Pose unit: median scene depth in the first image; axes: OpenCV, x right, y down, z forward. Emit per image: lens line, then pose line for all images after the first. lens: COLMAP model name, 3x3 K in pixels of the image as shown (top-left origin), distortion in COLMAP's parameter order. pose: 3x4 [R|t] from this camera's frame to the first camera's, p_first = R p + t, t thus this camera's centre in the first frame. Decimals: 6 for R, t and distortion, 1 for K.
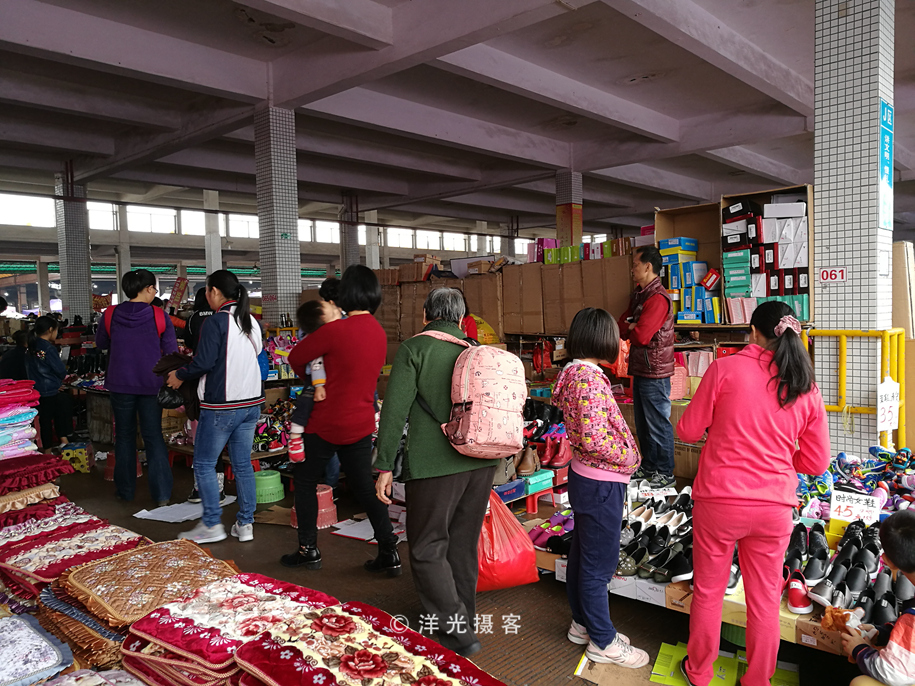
lens RADIAL K [[725.1, 0, 457.5], [0, 725.1, 343.0], [0, 0, 1]] dist [0.048975, -0.002349]
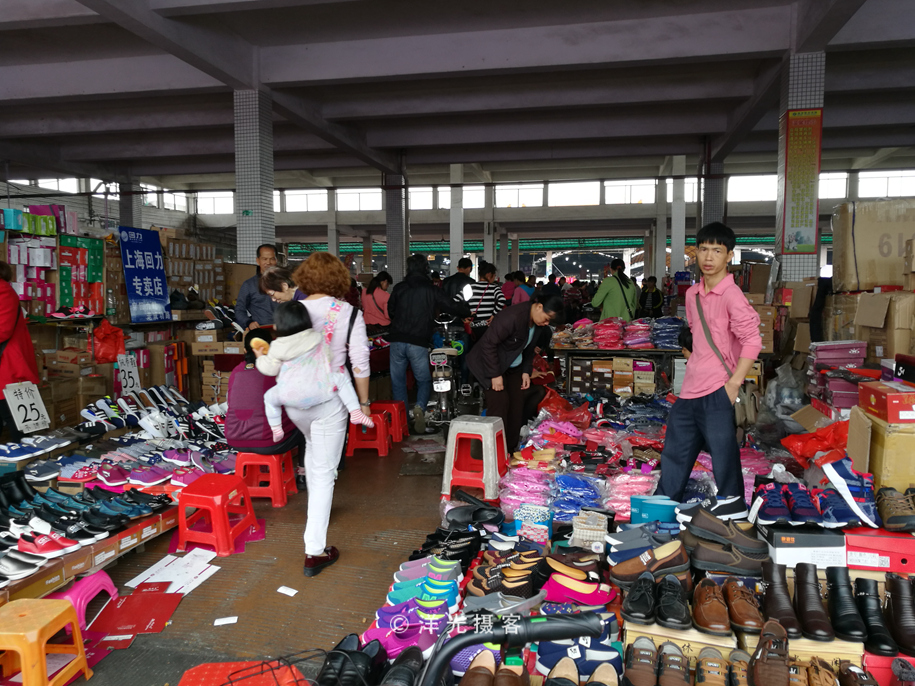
lens RADIAL K [[725.1, 0, 457.5], [0, 725.1, 343.0], [0, 0, 1]] dist [0.048975, -0.002349]
pose [[0.525897, 0.084483, -0.846342, 0.464459], [-0.054489, 0.996357, 0.065600, -0.020111], [0.848801, 0.011617, 0.528585, 0.383853]]
